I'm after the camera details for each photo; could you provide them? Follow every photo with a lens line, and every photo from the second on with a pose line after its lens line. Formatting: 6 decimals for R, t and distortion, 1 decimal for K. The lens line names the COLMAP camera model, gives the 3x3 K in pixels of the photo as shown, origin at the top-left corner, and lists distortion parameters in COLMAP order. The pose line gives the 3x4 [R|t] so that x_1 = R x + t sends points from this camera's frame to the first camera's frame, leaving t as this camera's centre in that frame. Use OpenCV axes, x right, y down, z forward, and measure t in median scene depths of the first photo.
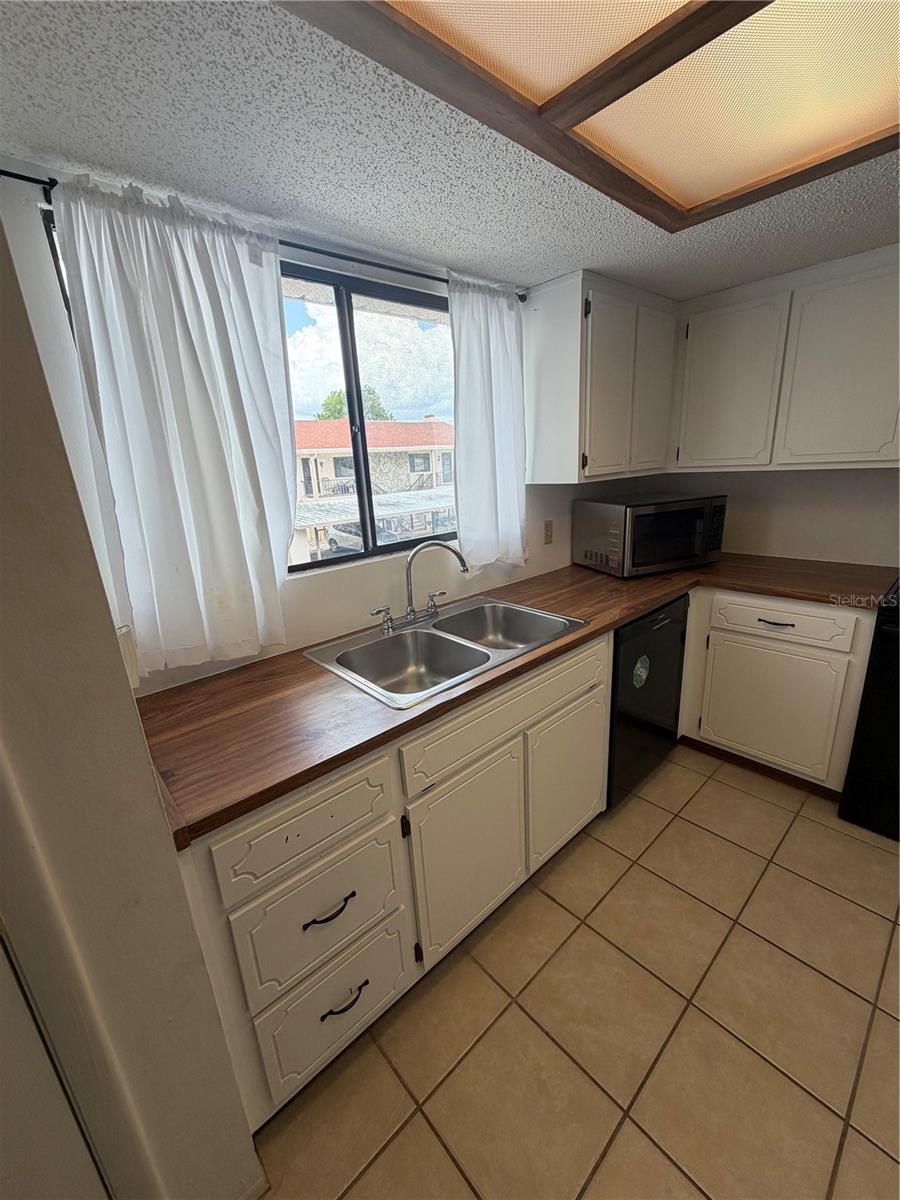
lens RADIAL K [[475.0, 0, 450.4], [0, 475.0, 601.7], [0, 0, 1]] dist [0.001669, -0.000148]
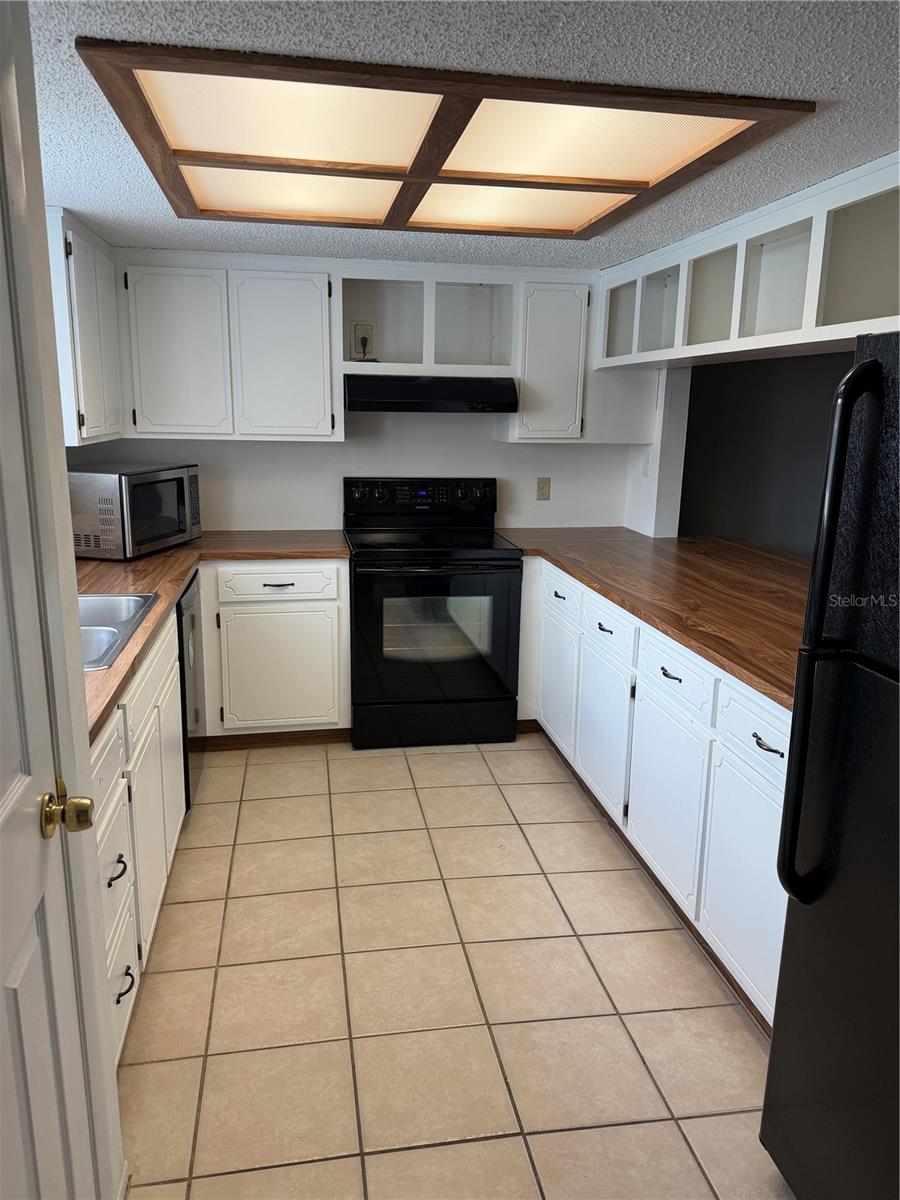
lens RADIAL K [[862.0, 0, 450.0], [0, 862.0, 600.0], [0, 0, 1]] dist [-0.001150, -0.001880]
pose [[0.525700, -0.117946, 0.842454, -0.683555], [0.190574, 0.981499, 0.018493, 0.109835], [-0.829048, 0.150828, 0.538451, -0.305869]]
